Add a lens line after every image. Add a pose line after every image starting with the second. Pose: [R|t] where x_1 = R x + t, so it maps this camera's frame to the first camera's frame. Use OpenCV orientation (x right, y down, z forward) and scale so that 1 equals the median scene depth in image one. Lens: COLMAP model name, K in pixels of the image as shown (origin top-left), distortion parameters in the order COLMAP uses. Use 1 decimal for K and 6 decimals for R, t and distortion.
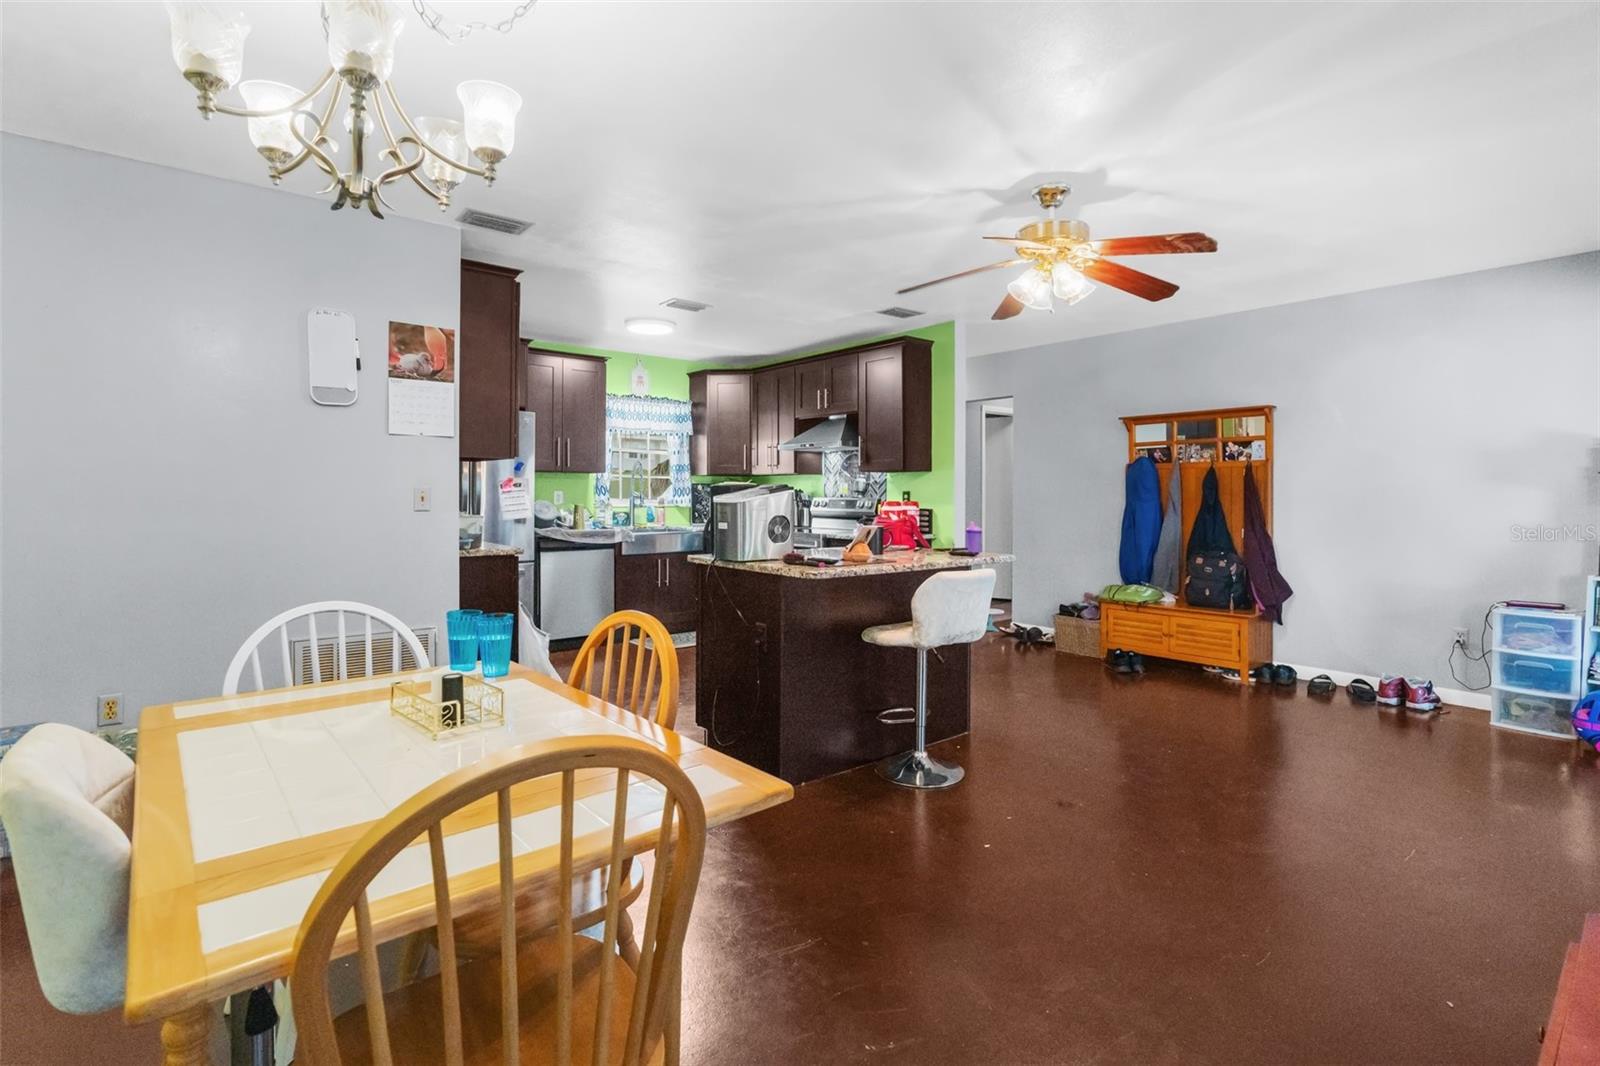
lens RADIAL K [[762.7, 0, 801.1], [0, 762.7, 488.3], [0, 0, 1]] dist [0.000224, 0.000025]
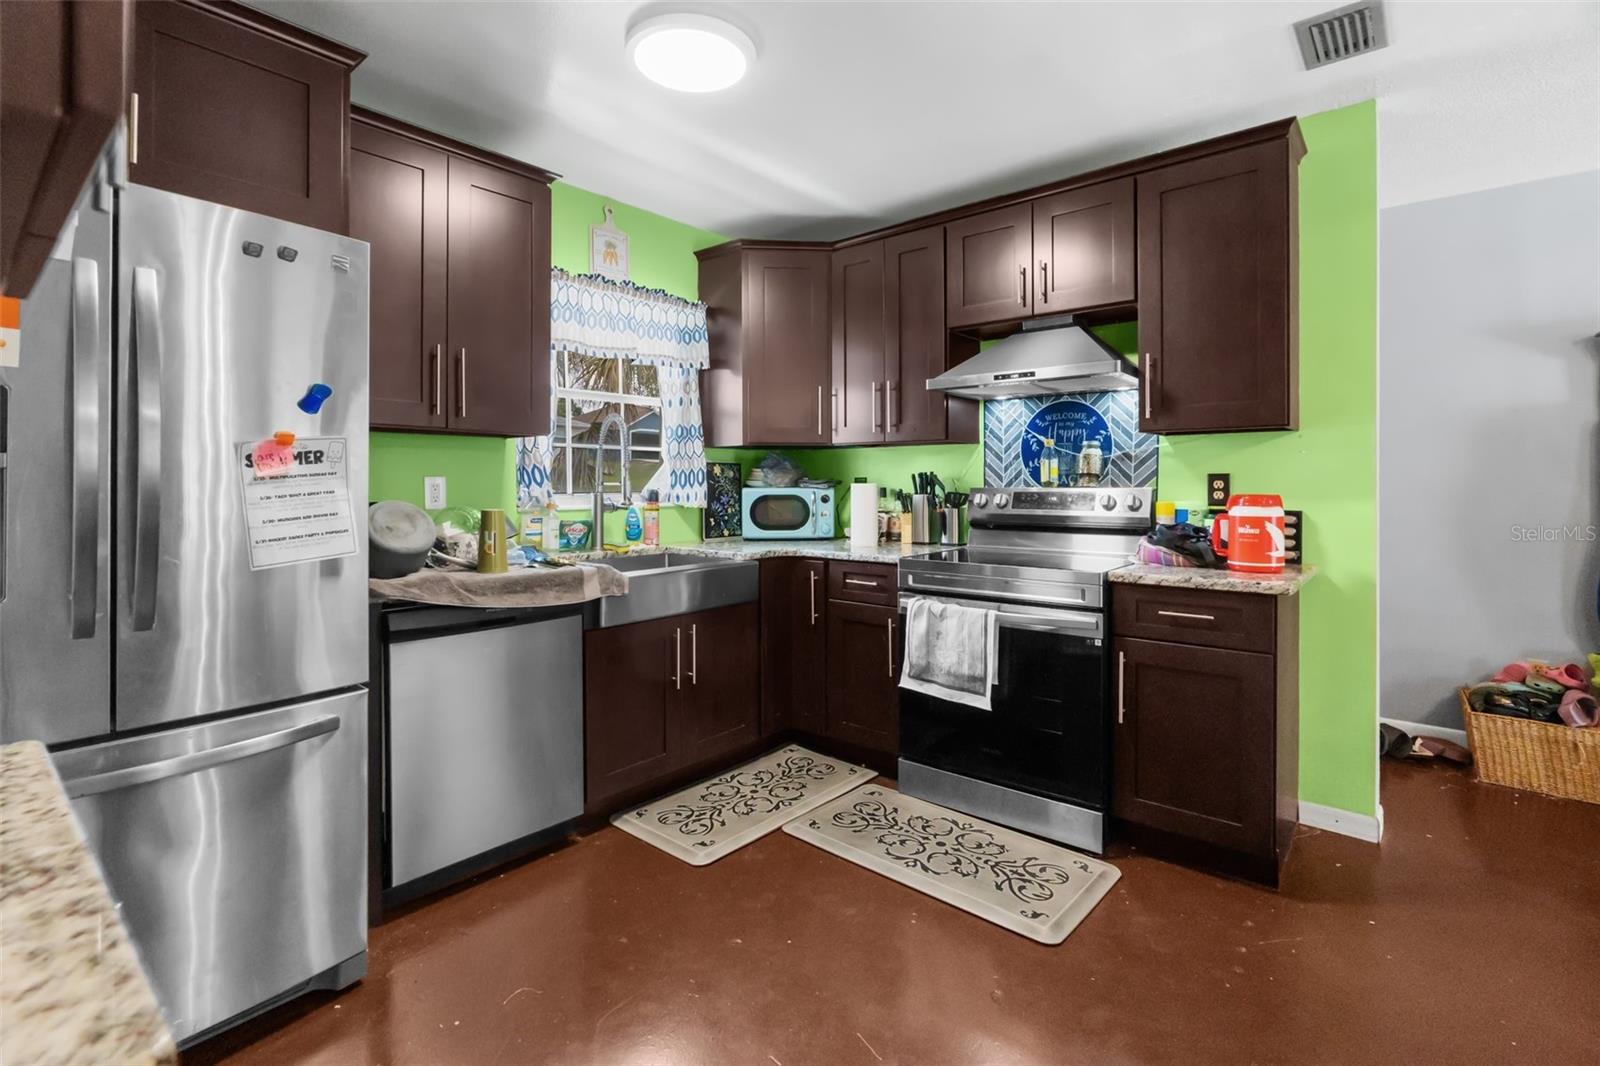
lens RADIAL K [[733.8, 0, 806.2], [0, 733.8, 480.7], [0, 0, 1]] dist [-0.016717, 0.000060]
pose [[0.984340, -0.005704, 0.176190, -0.175750], [0.004932, 0.999976, 0.004817, 0.004394], [-0.176214, -0.003873, 0.984344, 0.529388]]
